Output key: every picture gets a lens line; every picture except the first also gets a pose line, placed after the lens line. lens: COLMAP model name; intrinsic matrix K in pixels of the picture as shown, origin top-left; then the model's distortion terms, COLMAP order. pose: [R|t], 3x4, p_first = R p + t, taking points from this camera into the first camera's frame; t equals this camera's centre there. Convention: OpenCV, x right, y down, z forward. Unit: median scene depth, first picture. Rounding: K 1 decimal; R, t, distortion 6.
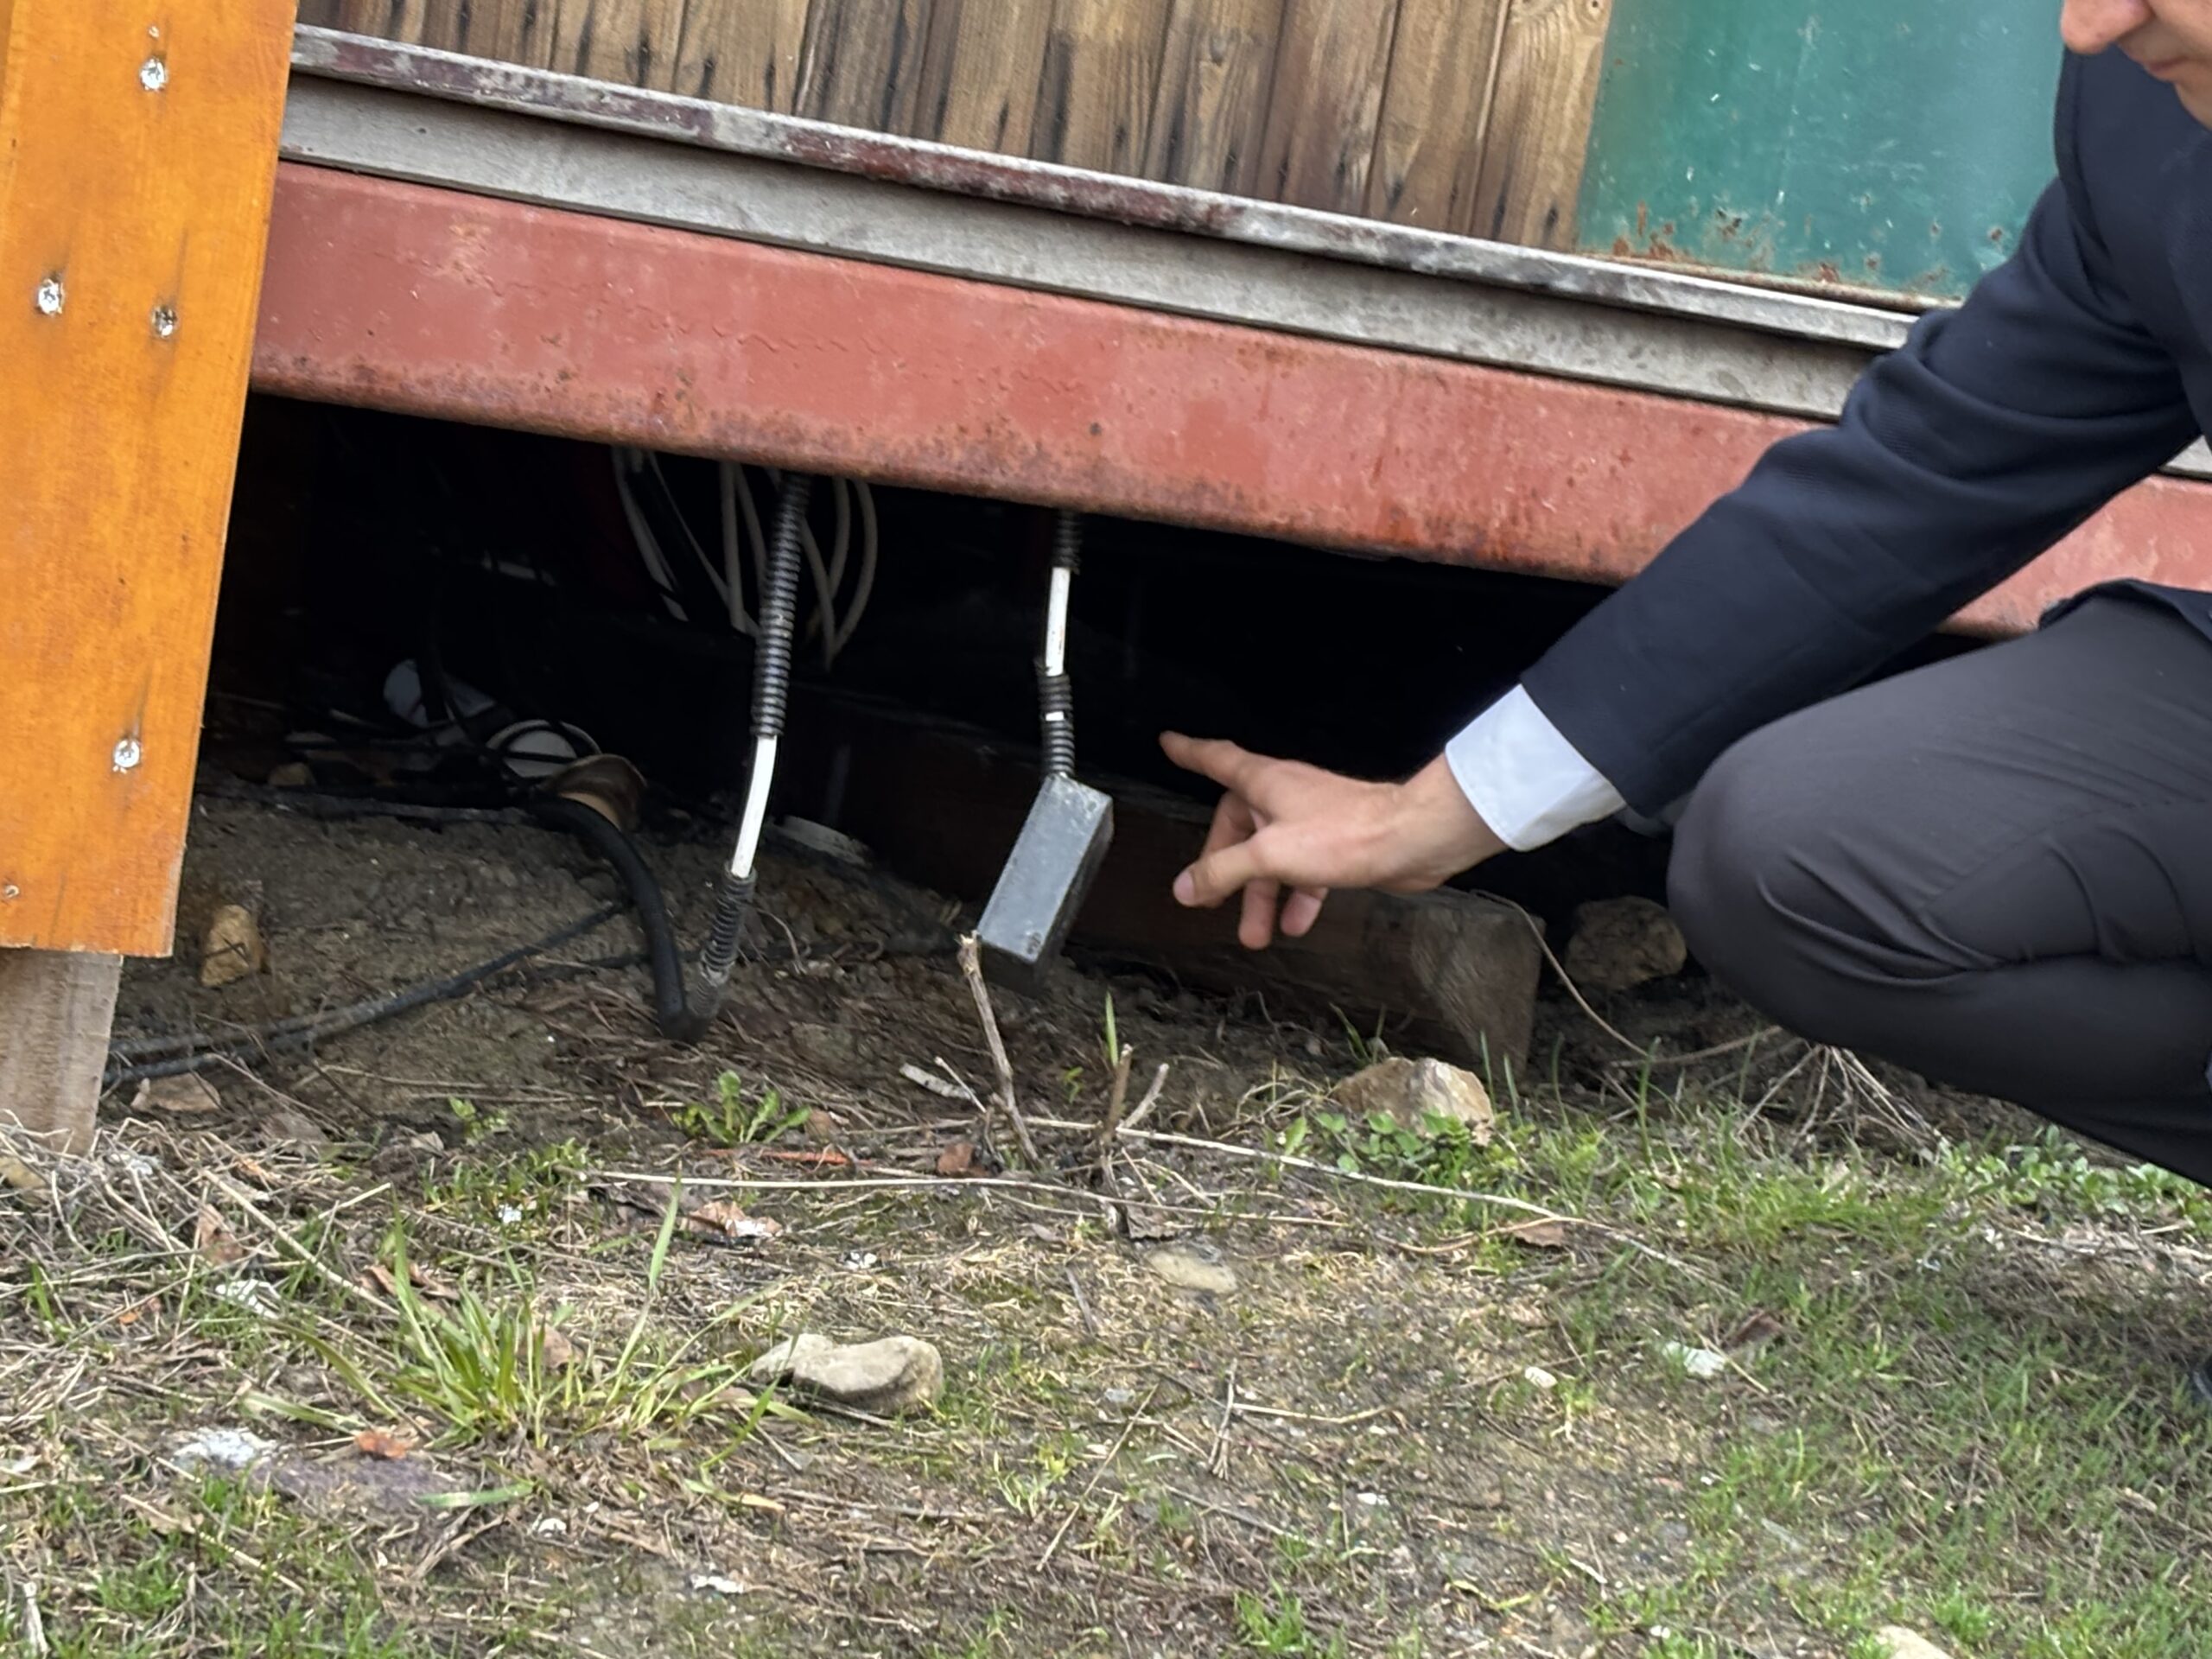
lens RADIAL K [[5610.5, 0, 1106.0], [0, 5610.5, 829.5], [0, 0, 1]] dist [0.401032, -2.066345]
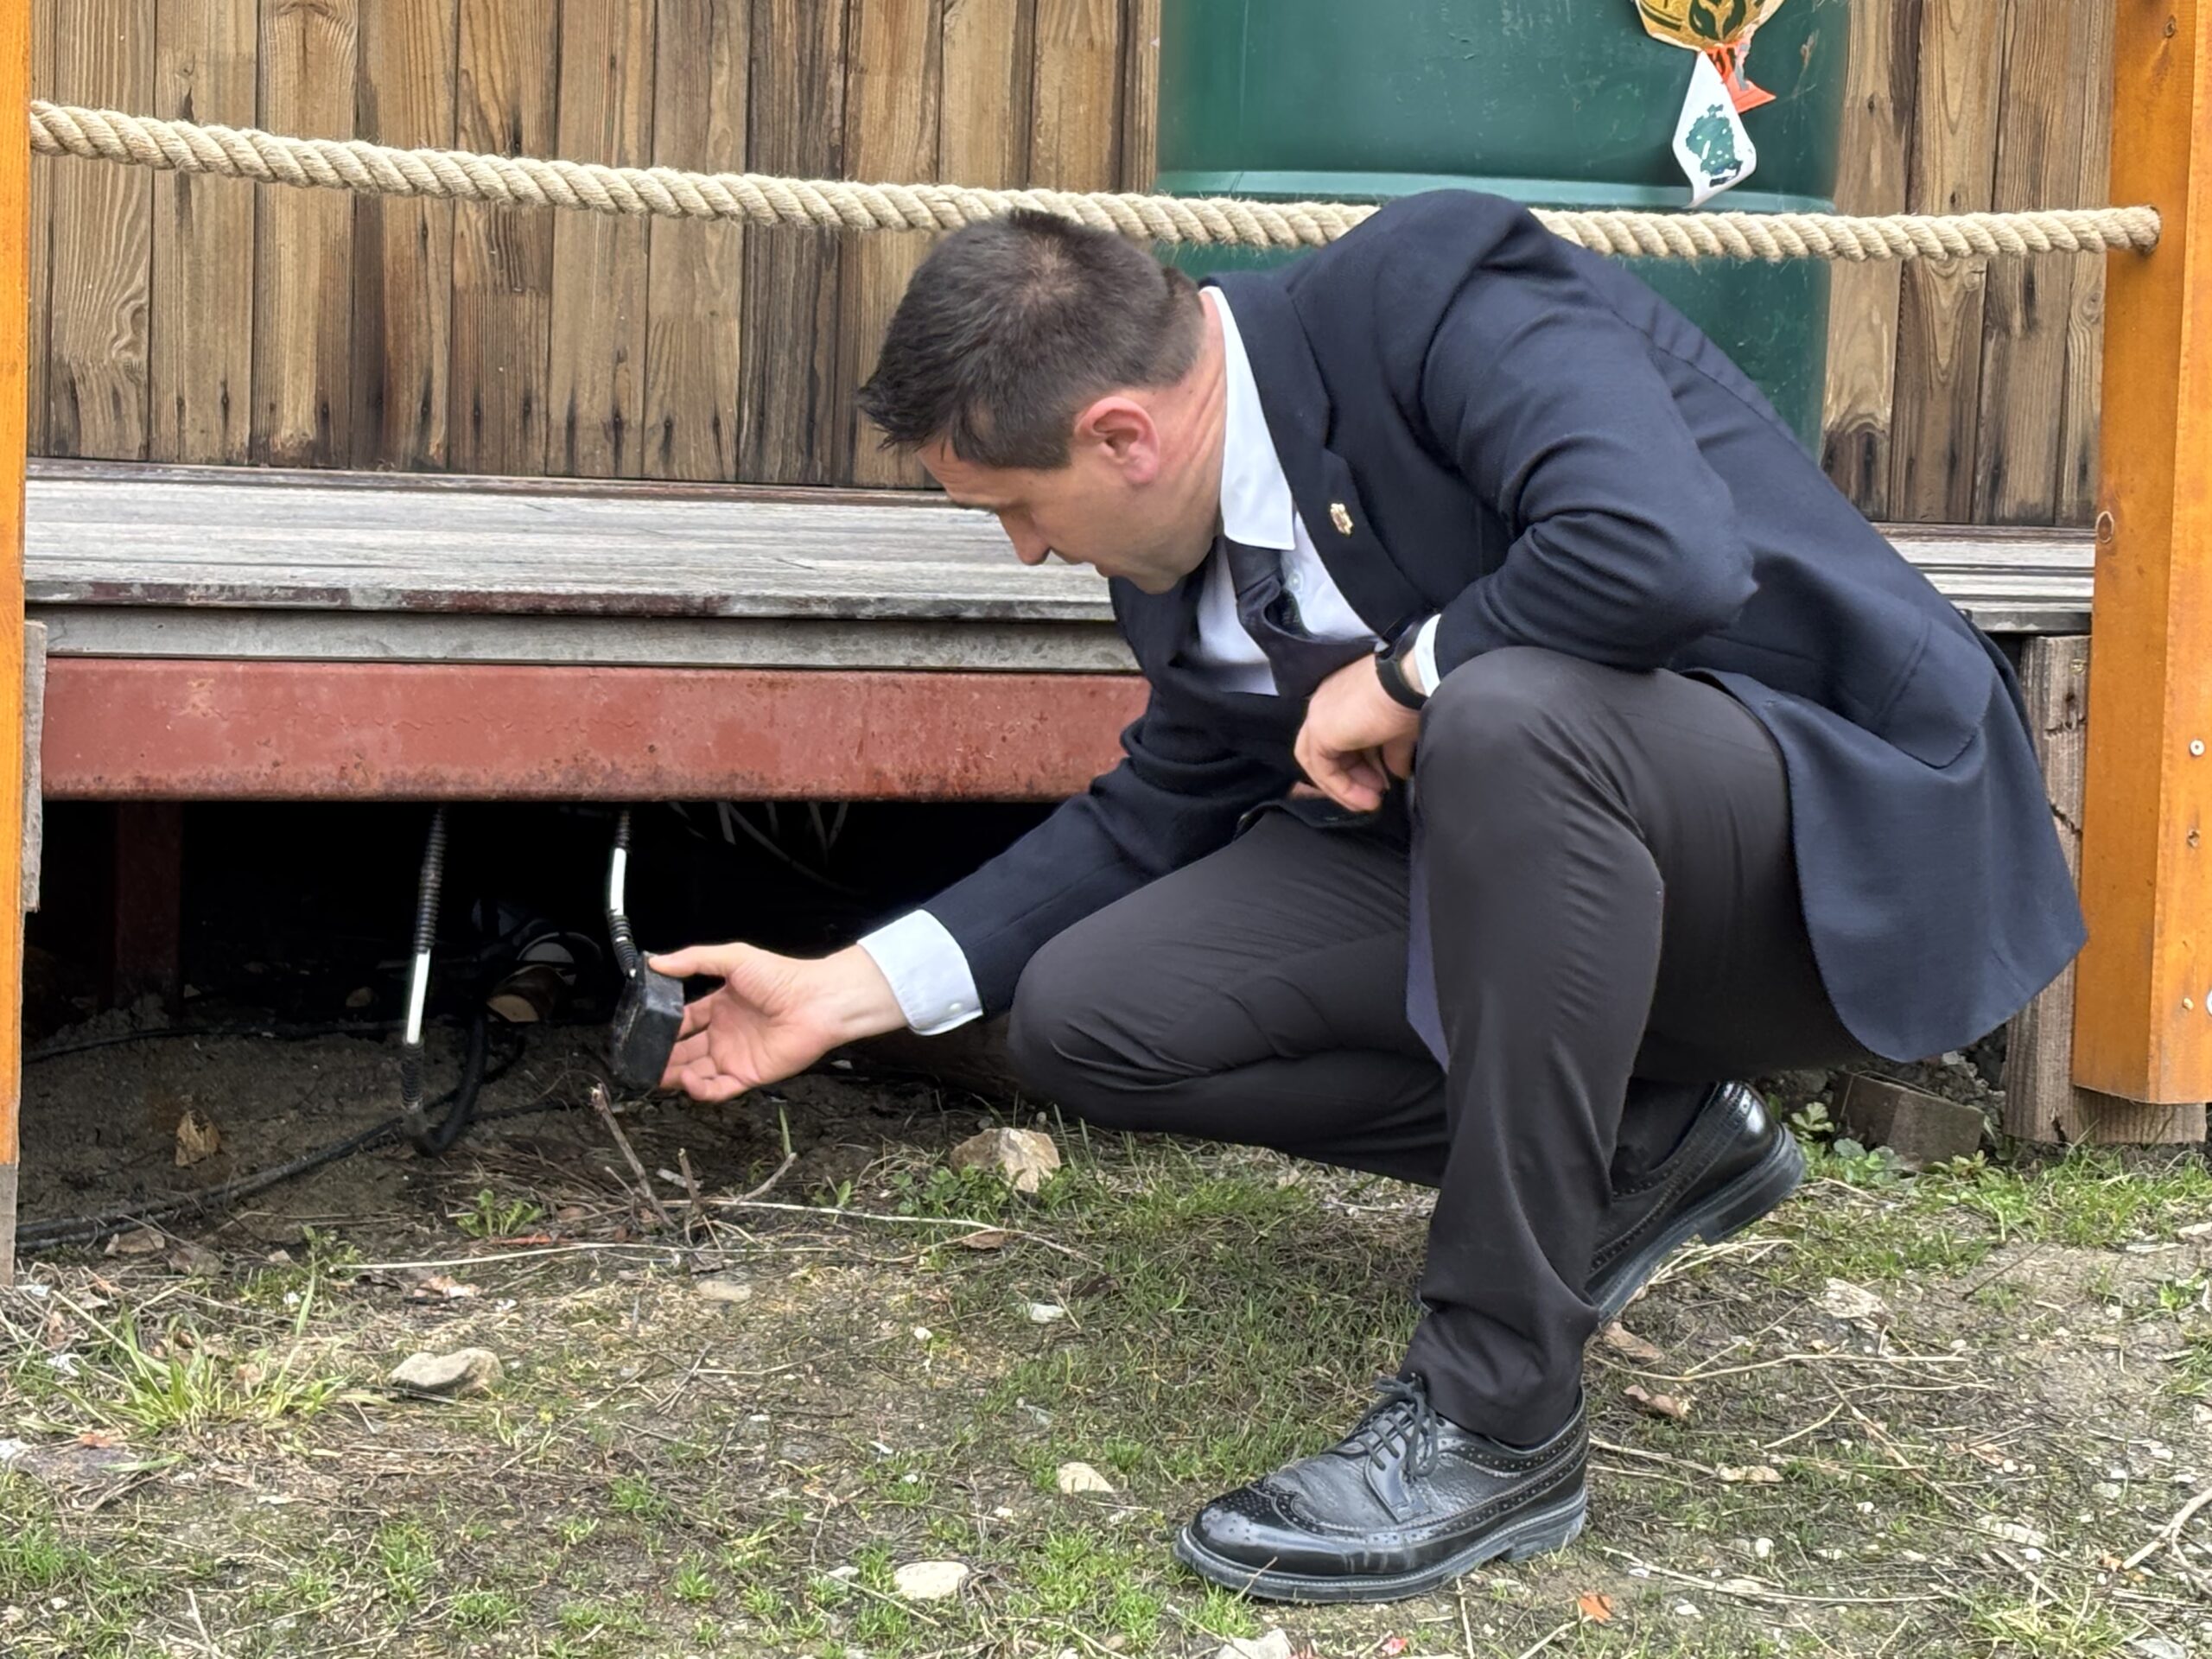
lens RADIAL K [[5610.5, 0, 1106.0], [0, 5610.5, 829.5], [0, 0, 1]] dist [0.401032, -2.066345]
pose [[0.986092, -0.109841, -0.124732, 0.321542], [0.108507, 0.993942, -0.017461, -0.009463], [0.125894, 0.003683, 0.992037, -0.526998]]
